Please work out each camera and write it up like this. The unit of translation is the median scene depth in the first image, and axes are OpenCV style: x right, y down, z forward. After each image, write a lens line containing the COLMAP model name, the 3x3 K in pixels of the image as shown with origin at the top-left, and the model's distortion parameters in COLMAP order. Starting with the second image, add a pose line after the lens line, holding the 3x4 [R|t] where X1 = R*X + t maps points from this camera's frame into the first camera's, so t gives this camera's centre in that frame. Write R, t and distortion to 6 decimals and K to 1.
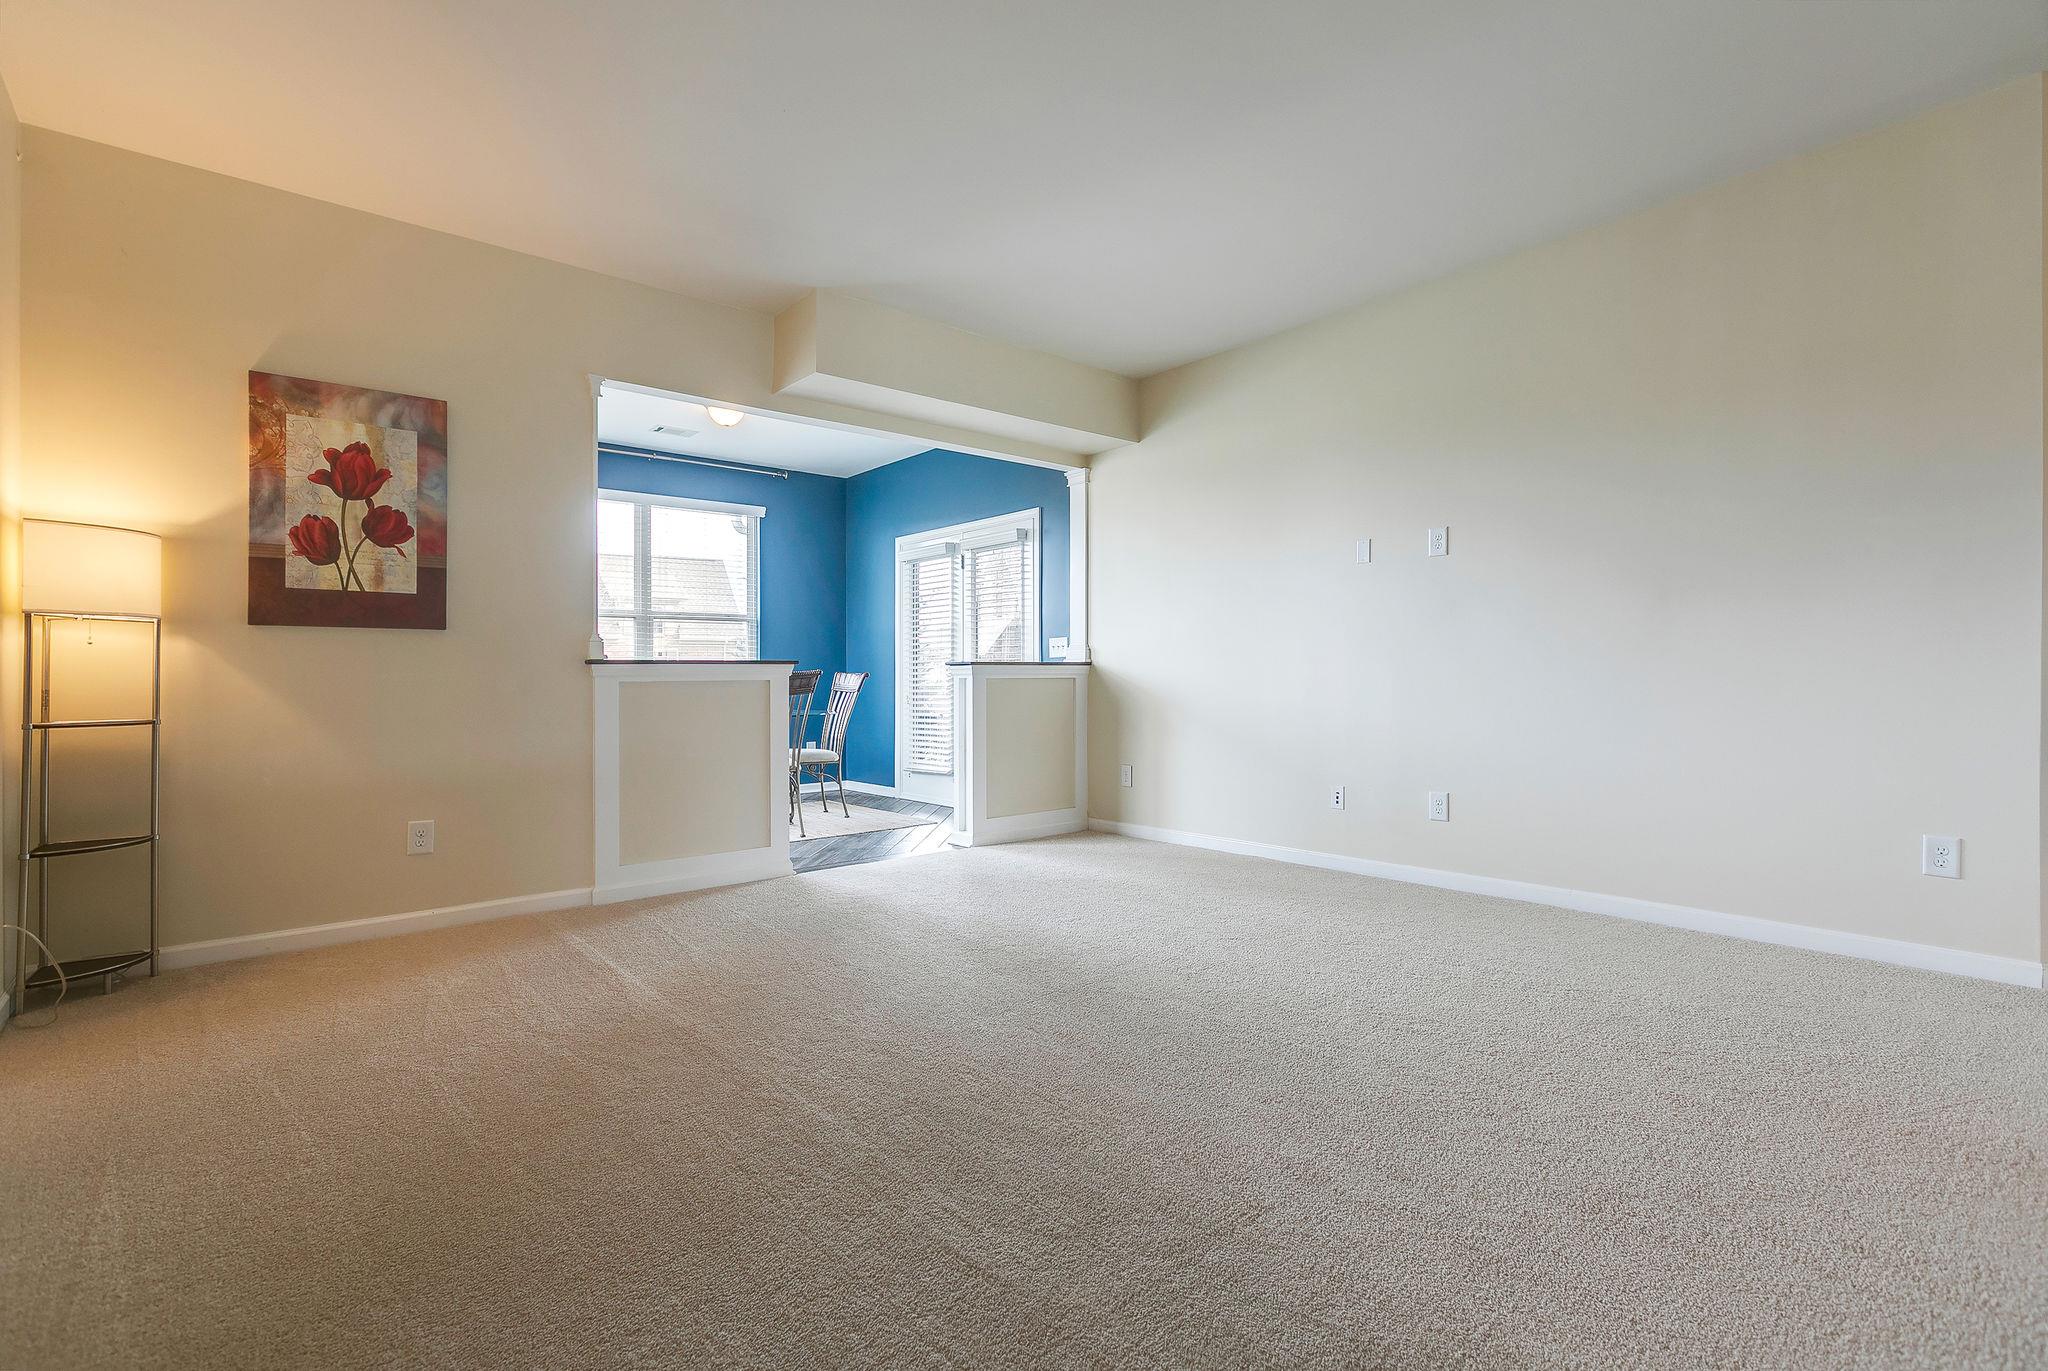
lens RADIAL K [[951.5, 0, 1043.8], [0, 951.5, 678.2], [0, 0, 1]] dist [-0.001583, 0.000702]
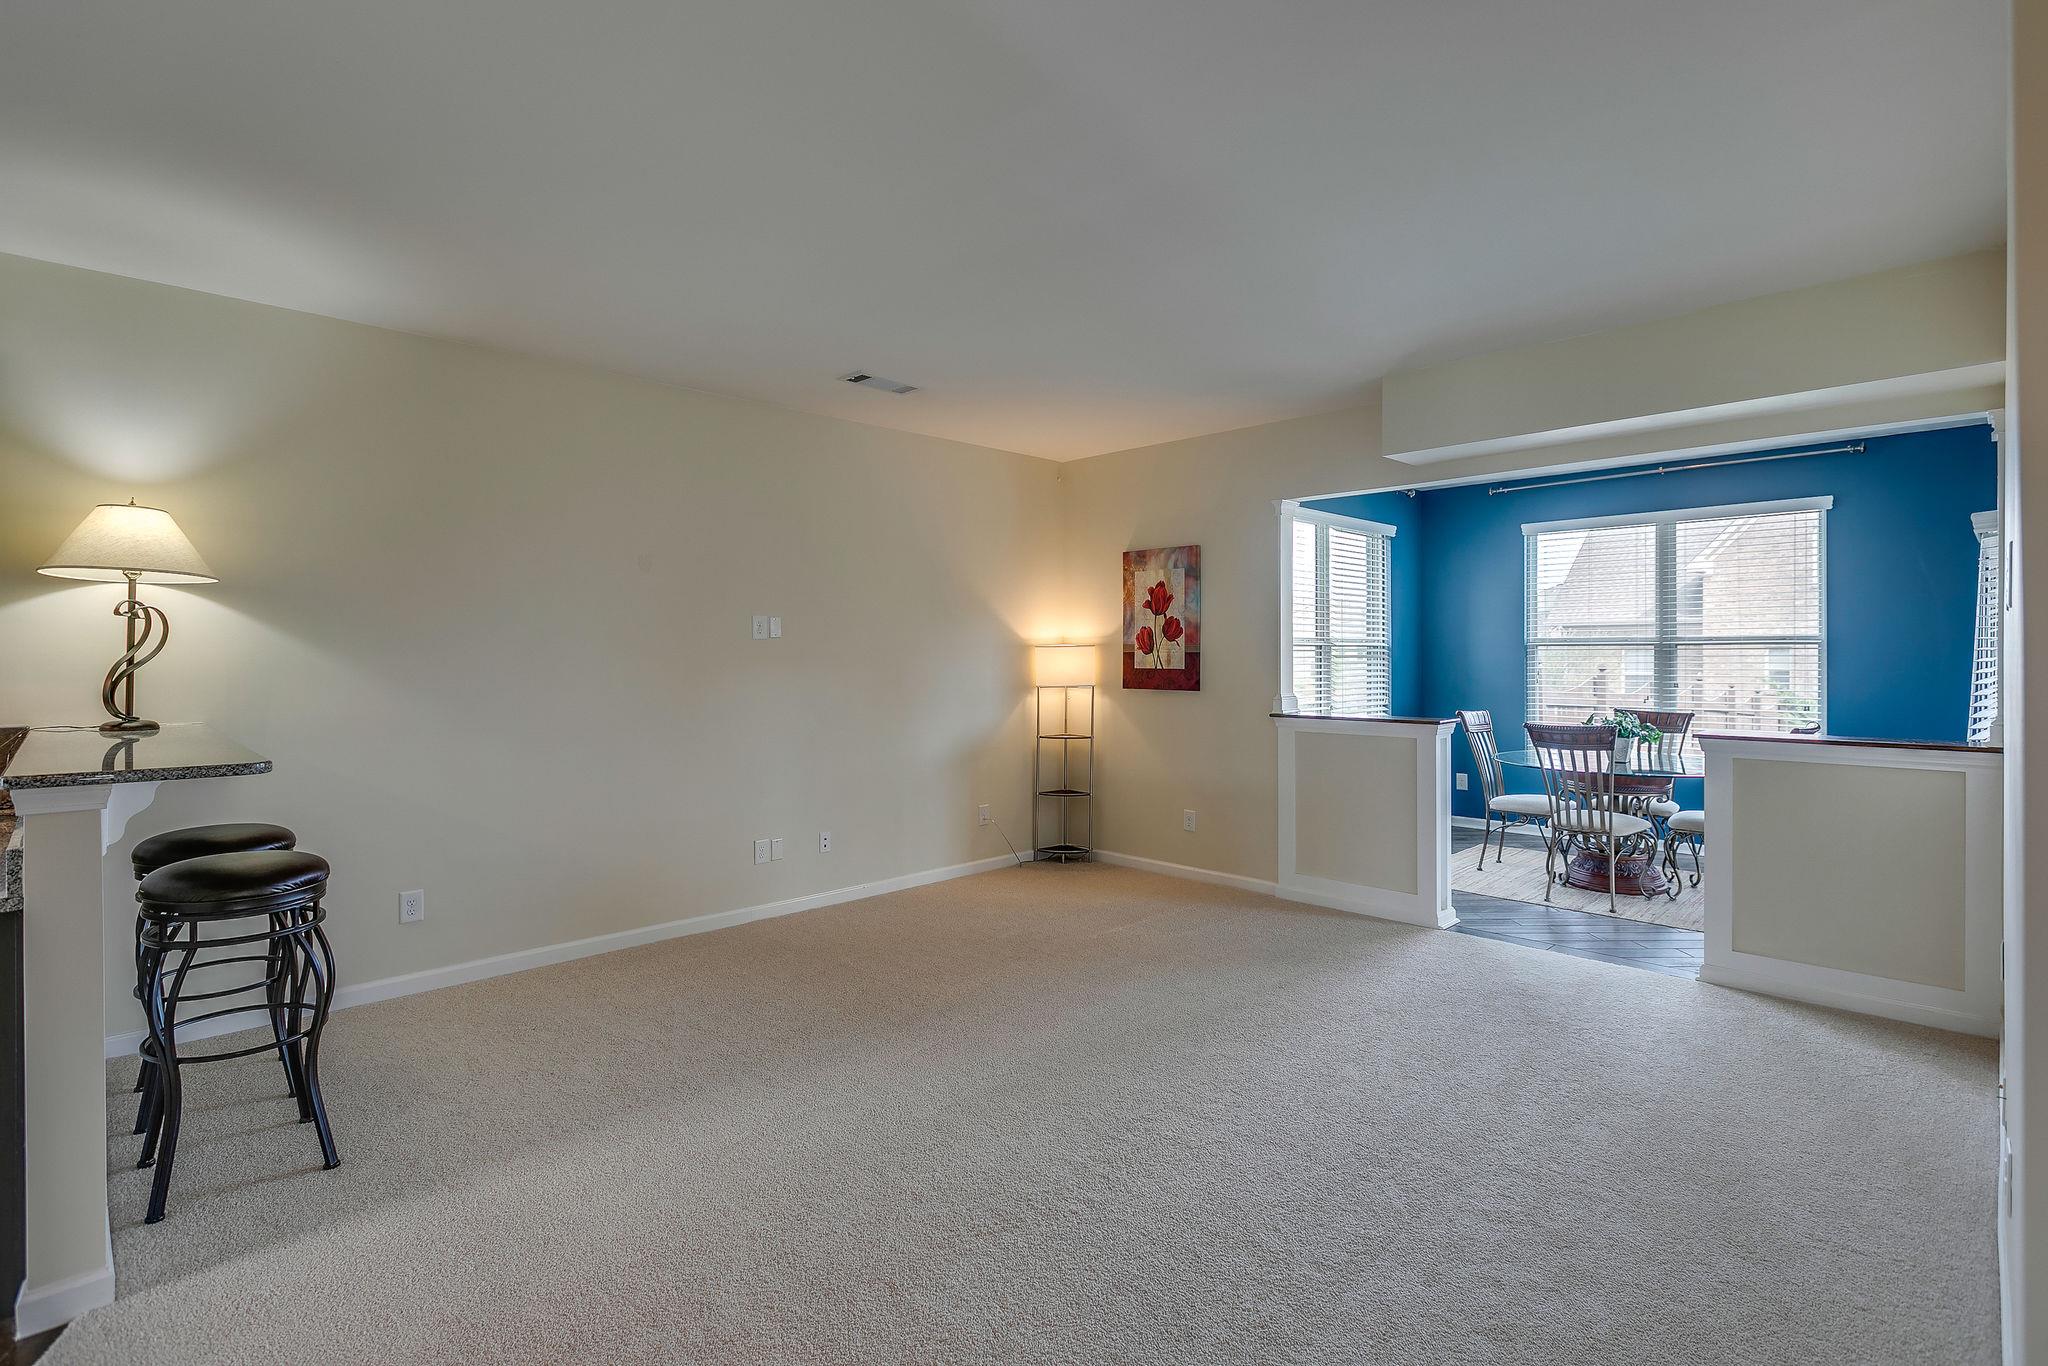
lens RADIAL K [[951.5, 0, 1028.0], [0, 951.5, 672.9], [0, 0, 1]] dist [-0.001583, 0.000702]
pose [[0.077777, 0.028589, -0.996561, 0.917496], [0.002557, 0.999580, 0.028875, -0.129327], [0.996968, -0.004794, 0.077671, 0.610310]]
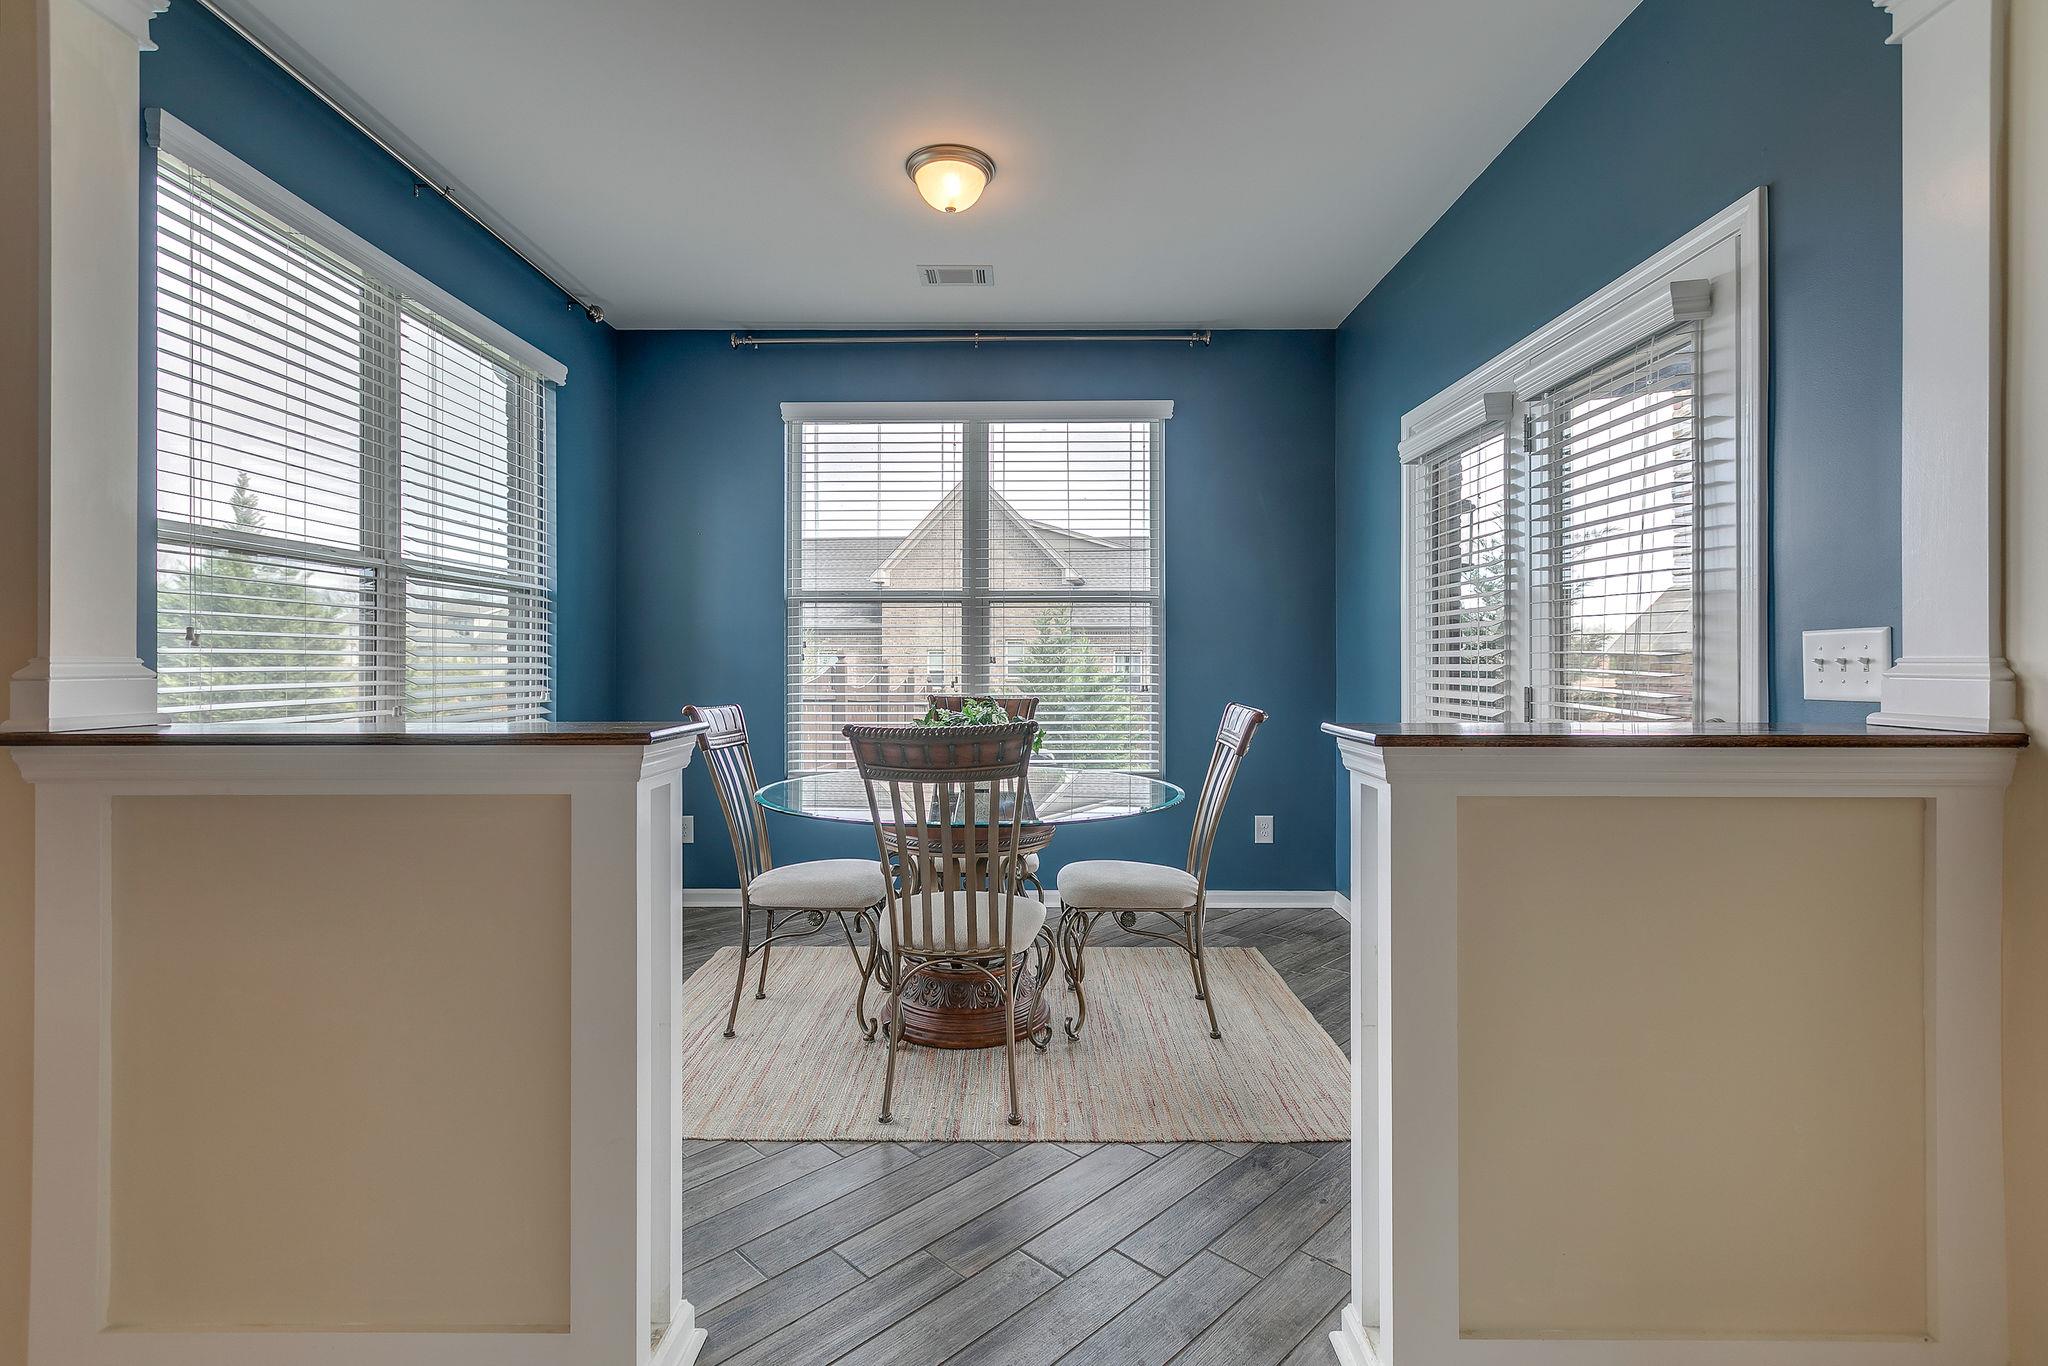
lens RADIAL K [[951.5, 0, 1021.0], [0, 951.5, 649.3], [0, 0, 1]] dist [-0.001583, 0.000702]
pose [[0.758639, 0.001643, -0.651509, 0.023525], [-0.006016, 0.999972, -0.004484, -0.057798], [0.651483, 0.007322, 0.758628, 1.081600]]
